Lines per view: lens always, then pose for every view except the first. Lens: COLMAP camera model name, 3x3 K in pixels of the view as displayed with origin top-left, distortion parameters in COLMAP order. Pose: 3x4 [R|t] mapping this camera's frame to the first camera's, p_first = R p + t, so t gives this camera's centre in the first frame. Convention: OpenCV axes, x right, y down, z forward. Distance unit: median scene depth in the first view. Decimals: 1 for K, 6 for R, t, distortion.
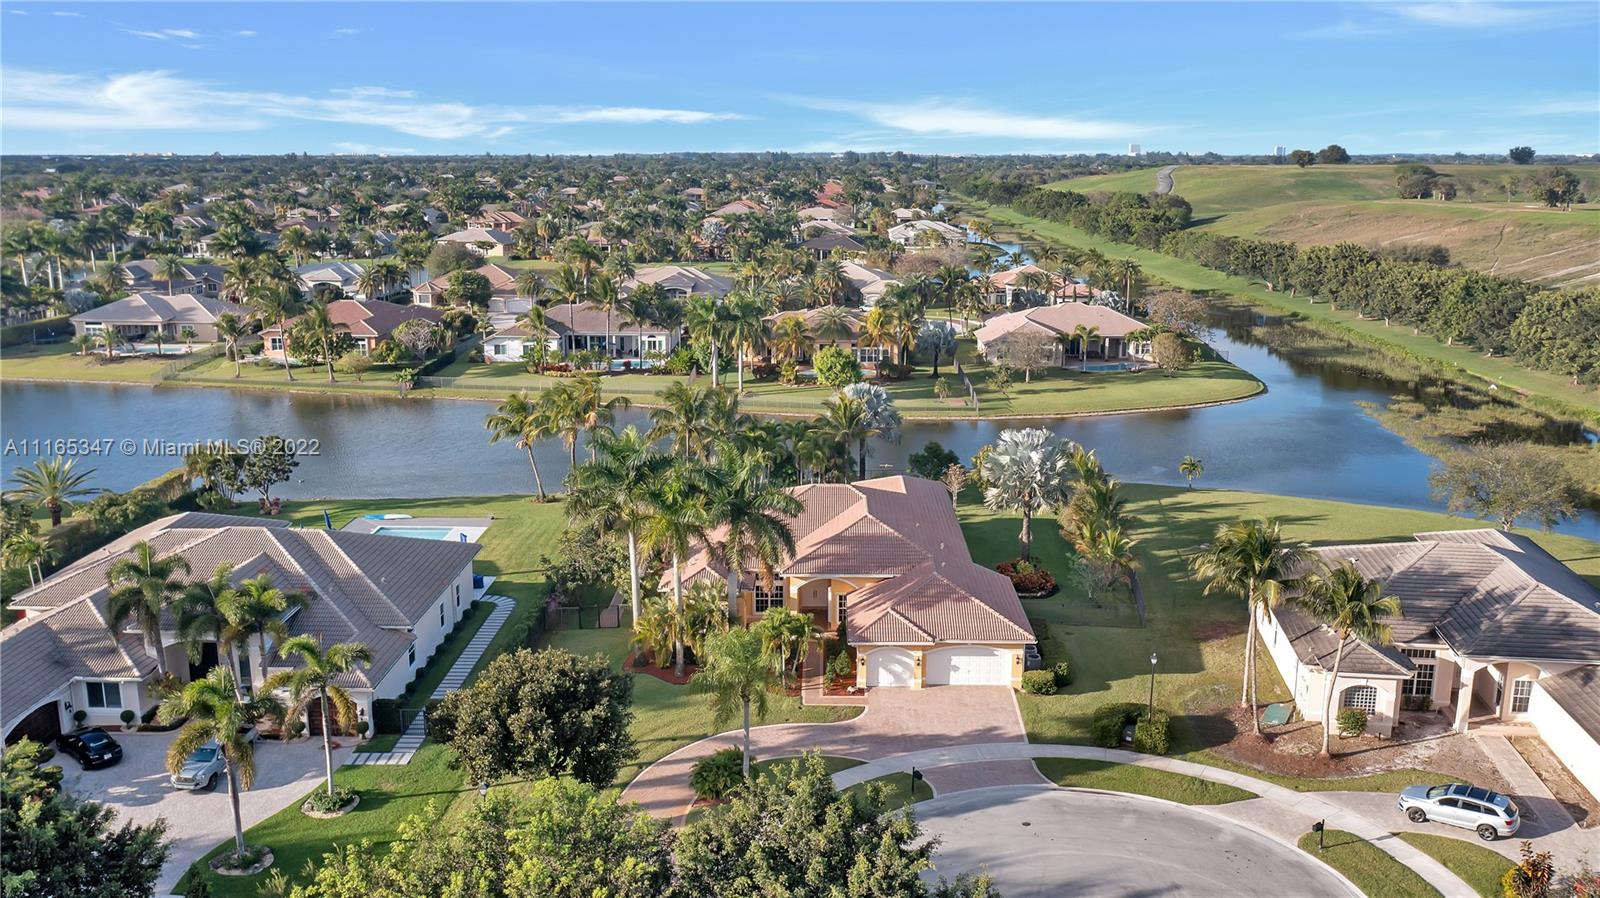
lens RADIAL K [[1294.7, 0, 804.4], [0, 1294.7, 433.7], [0, 0, 1]] dist [-0.013760, -0.003978]
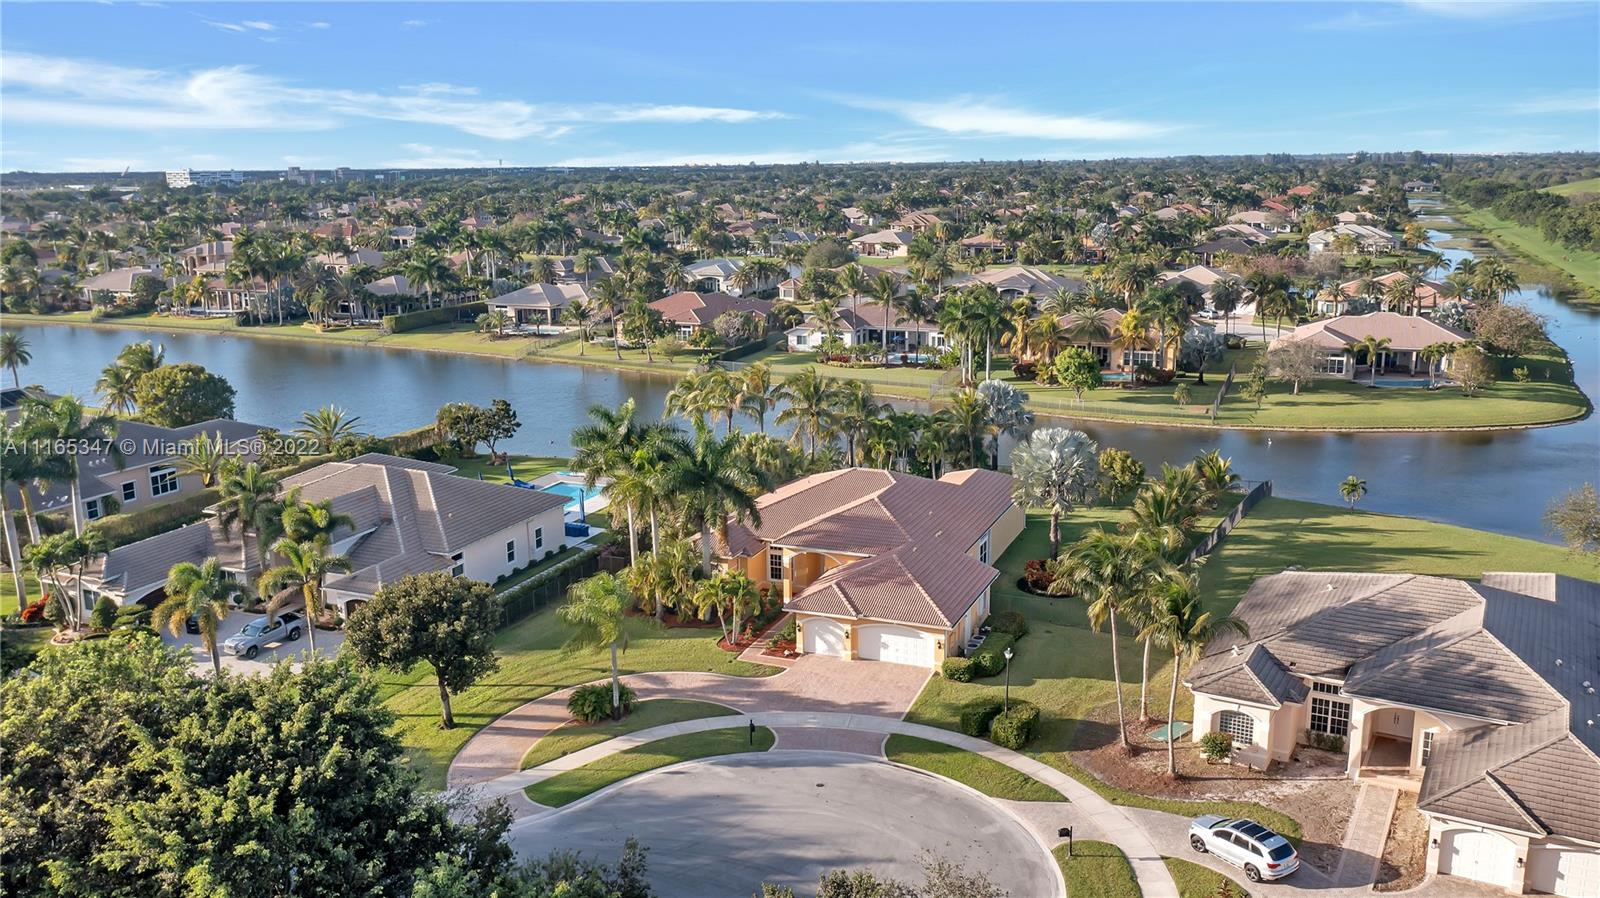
lens RADIAL K [[1260.8, 0, 800.0], [0, 1260.8, 449.0], [0, 0, 1]] dist [-0.012428, -0.007941]
pose [[0.926277, 0.067505, -0.370749, 0.358376], [-0.062738, 0.997719, 0.024919, 0.000753], [0.371585, 0.000178, 0.928399, 0.021163]]
